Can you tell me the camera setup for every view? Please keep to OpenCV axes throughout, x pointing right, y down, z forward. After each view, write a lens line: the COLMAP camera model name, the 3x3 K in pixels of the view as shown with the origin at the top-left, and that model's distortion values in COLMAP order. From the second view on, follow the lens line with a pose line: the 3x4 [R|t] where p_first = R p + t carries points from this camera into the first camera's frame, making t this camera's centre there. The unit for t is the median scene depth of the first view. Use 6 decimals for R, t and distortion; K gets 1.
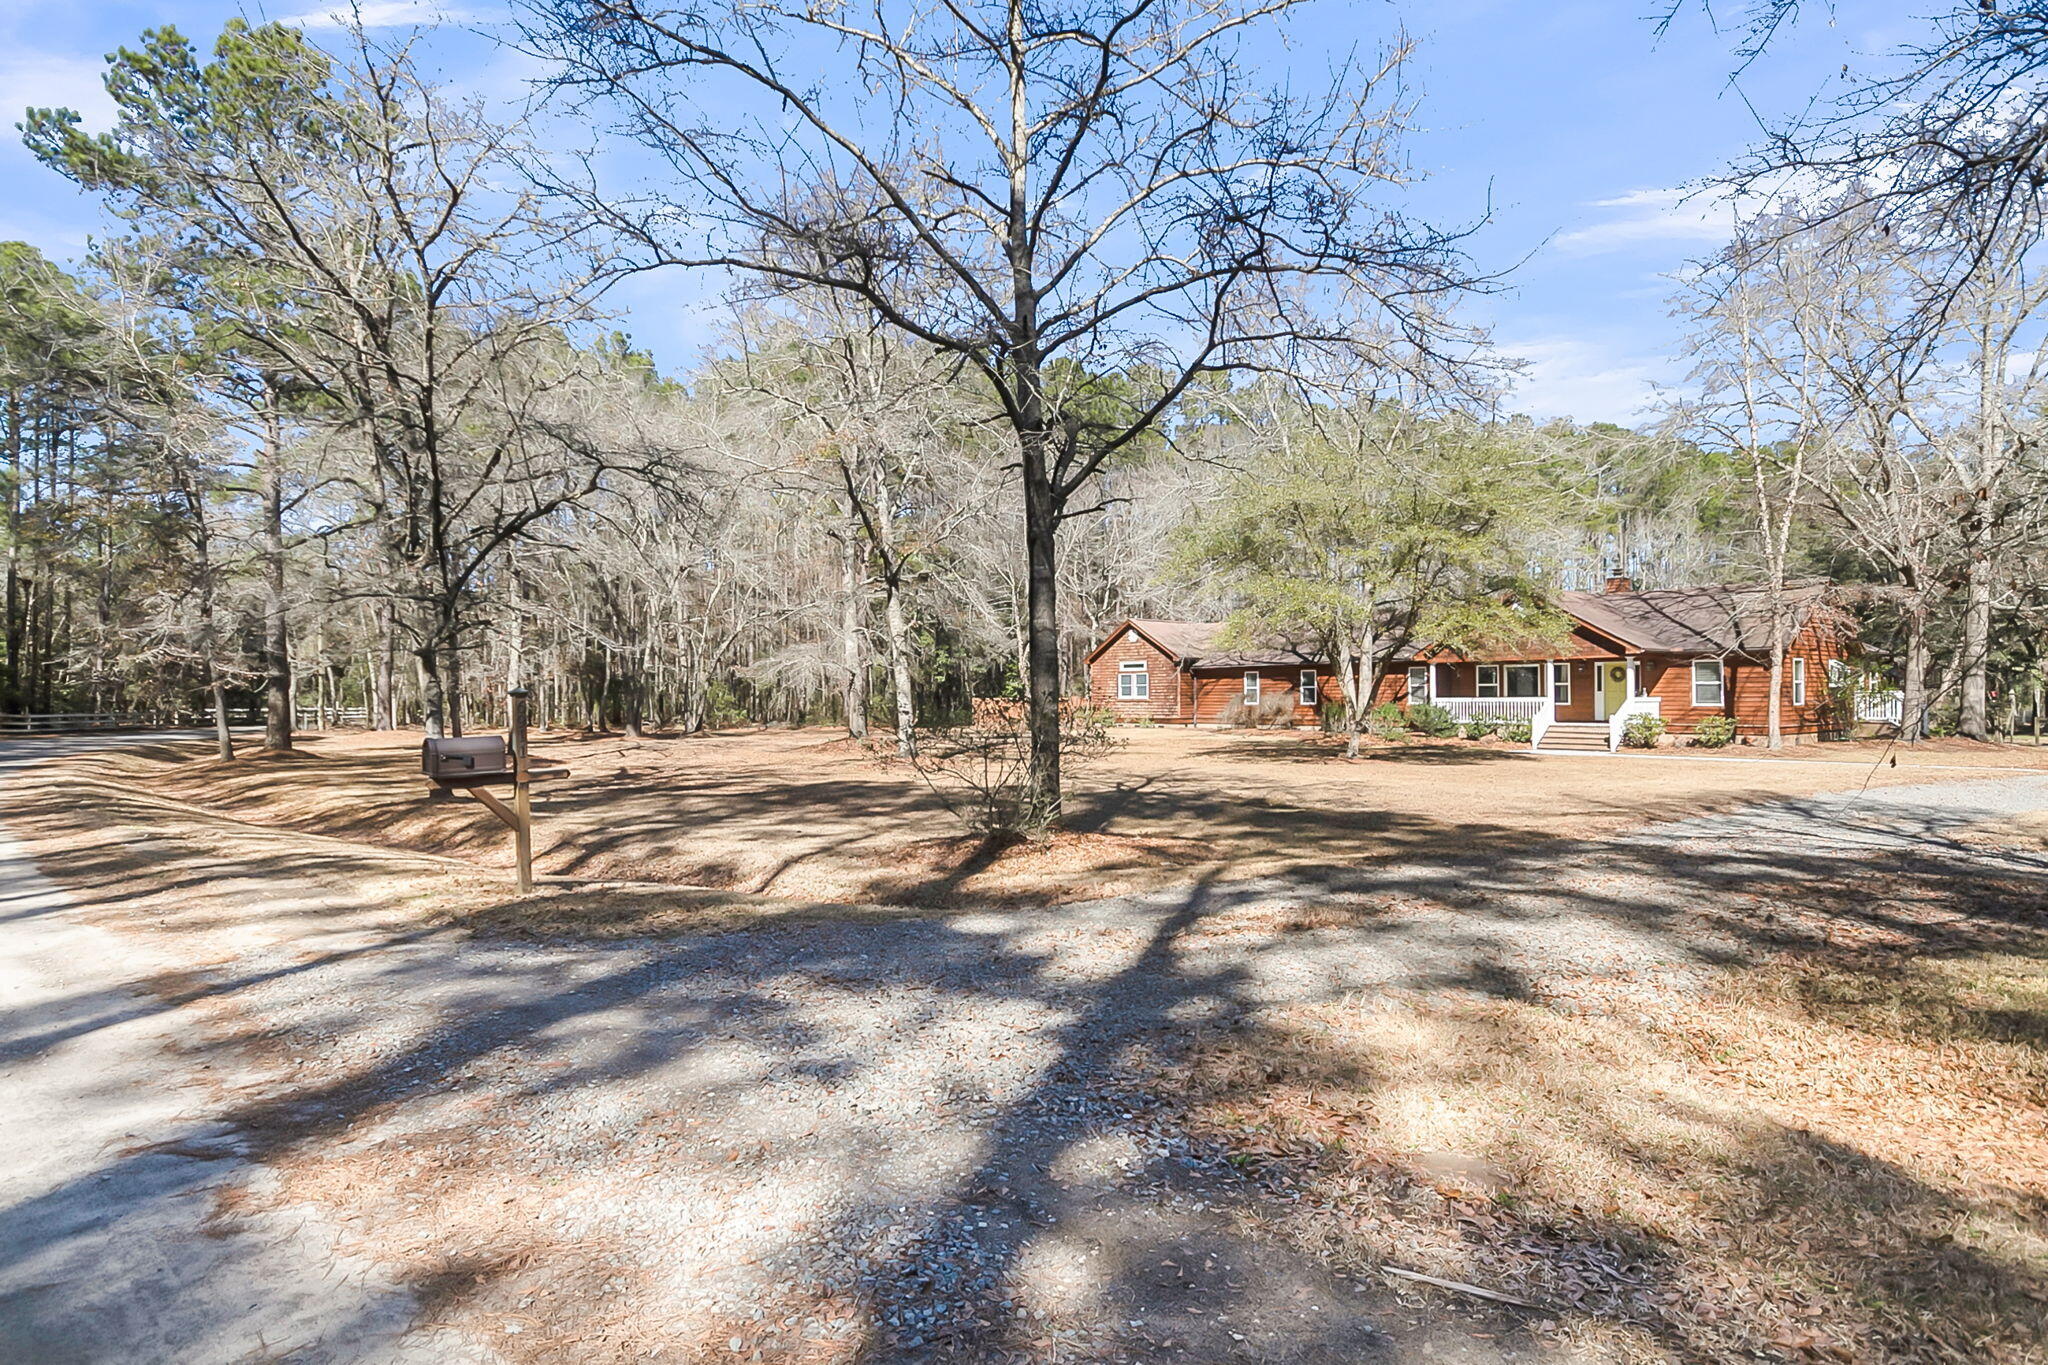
lens RADIAL K [[1117.4, 0, 1037.4], [0, 1117.4, 702.2], [0, 0, 1]] dist [0.000659, 0.000090]
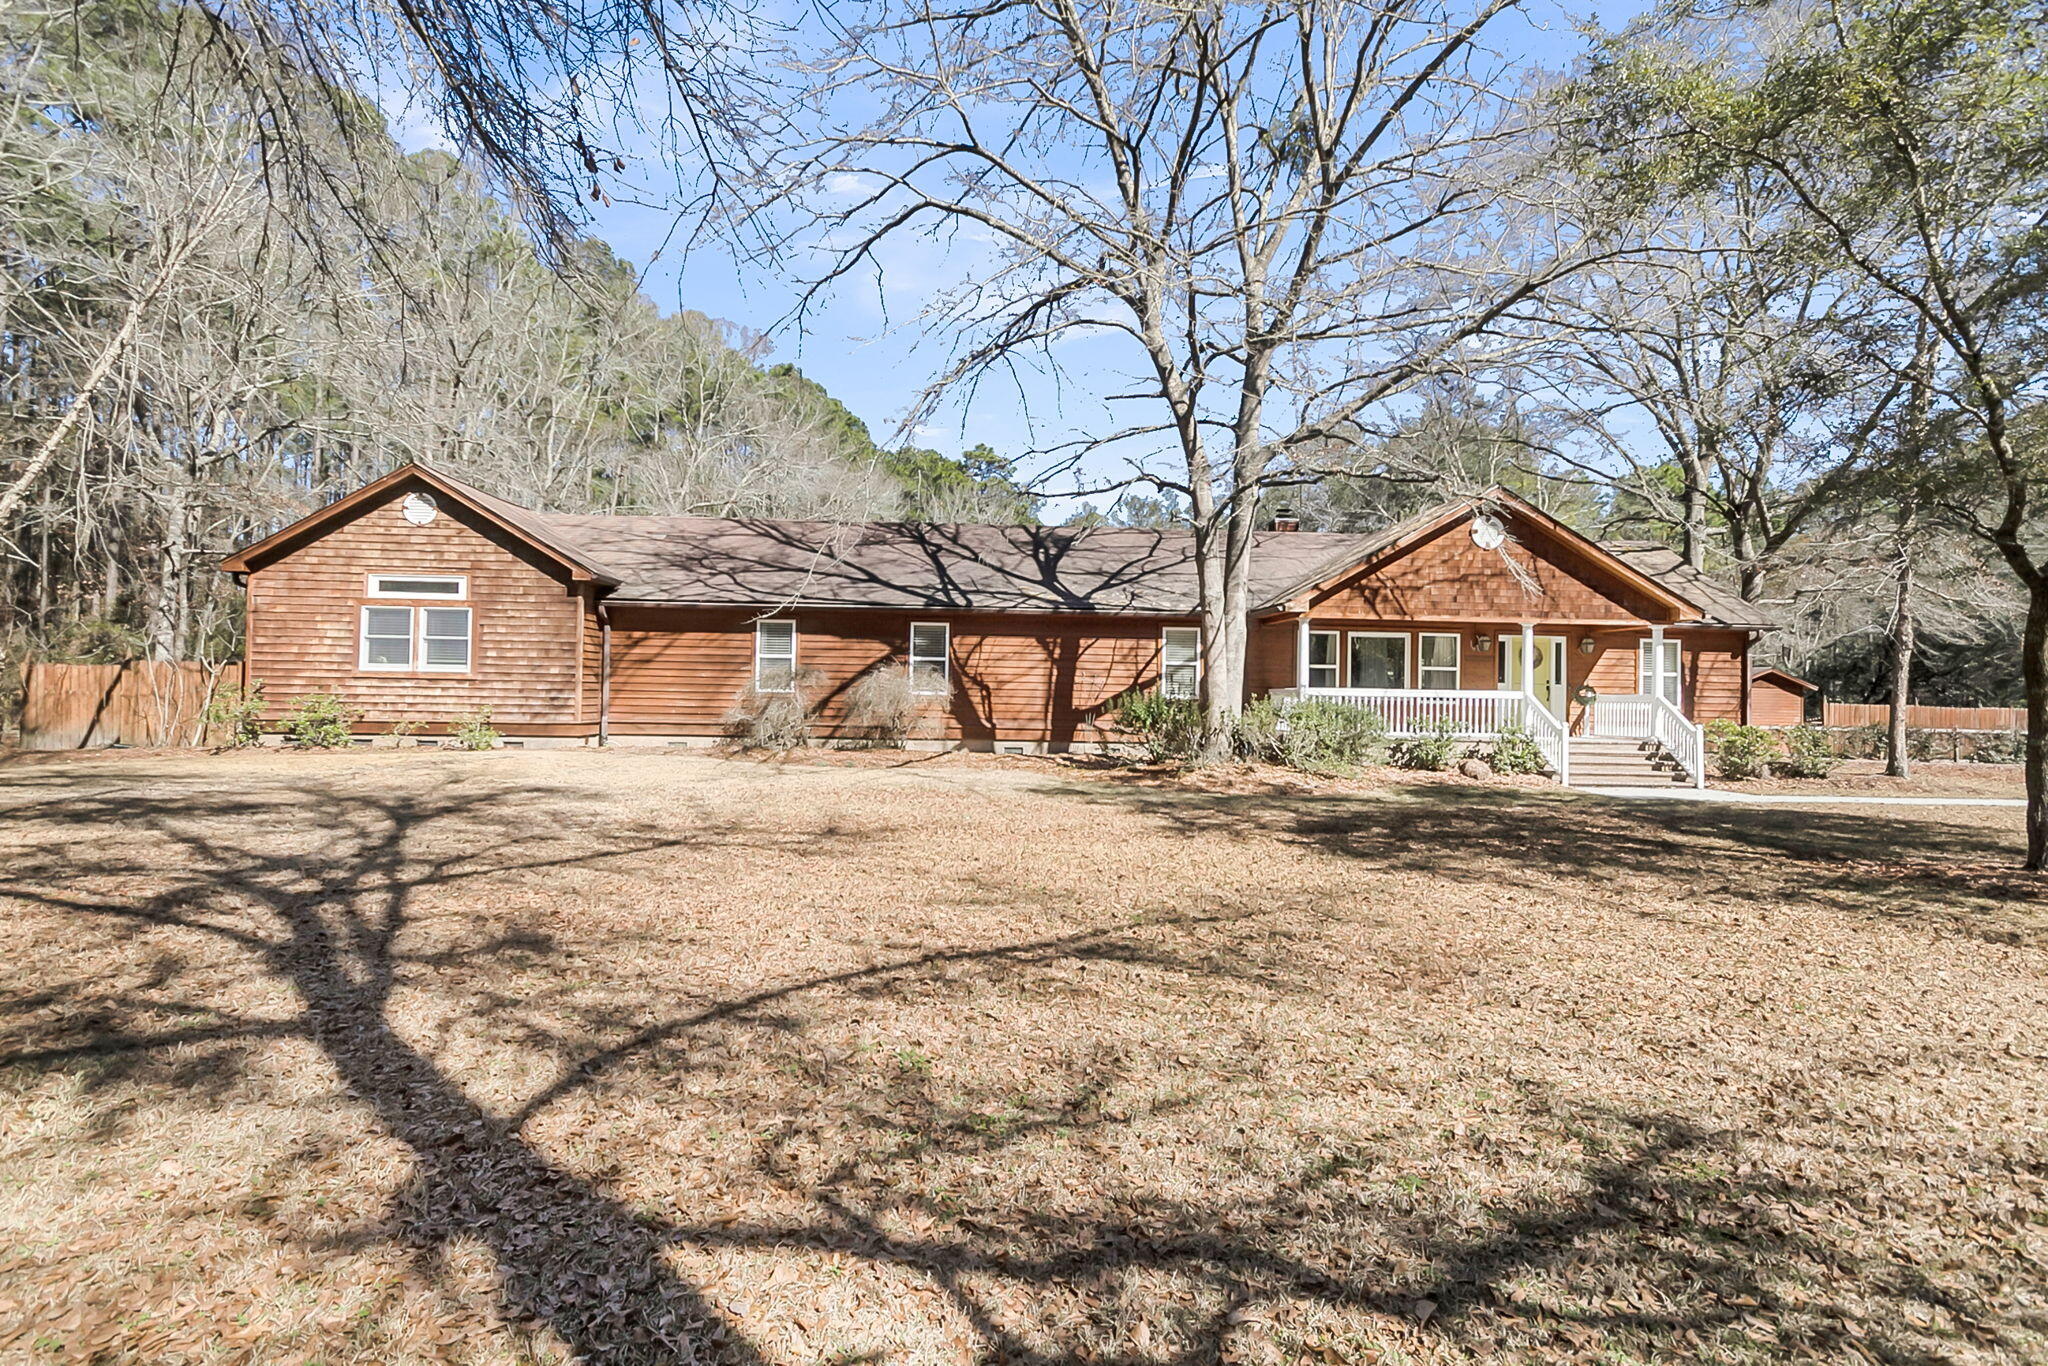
lens RADIAL K [[990.7, 0, 1024.0], [0, 990.7, 683.0], [0, 0, 1]] dist [0.000018, 0.000050]
pose [[0.591954, 0.022378, 0.805661, -0.070930], [-0.015662, 0.999745, -0.016262, 0.003407], [-0.805820, -0.002992, 0.592153, 0.680467]]
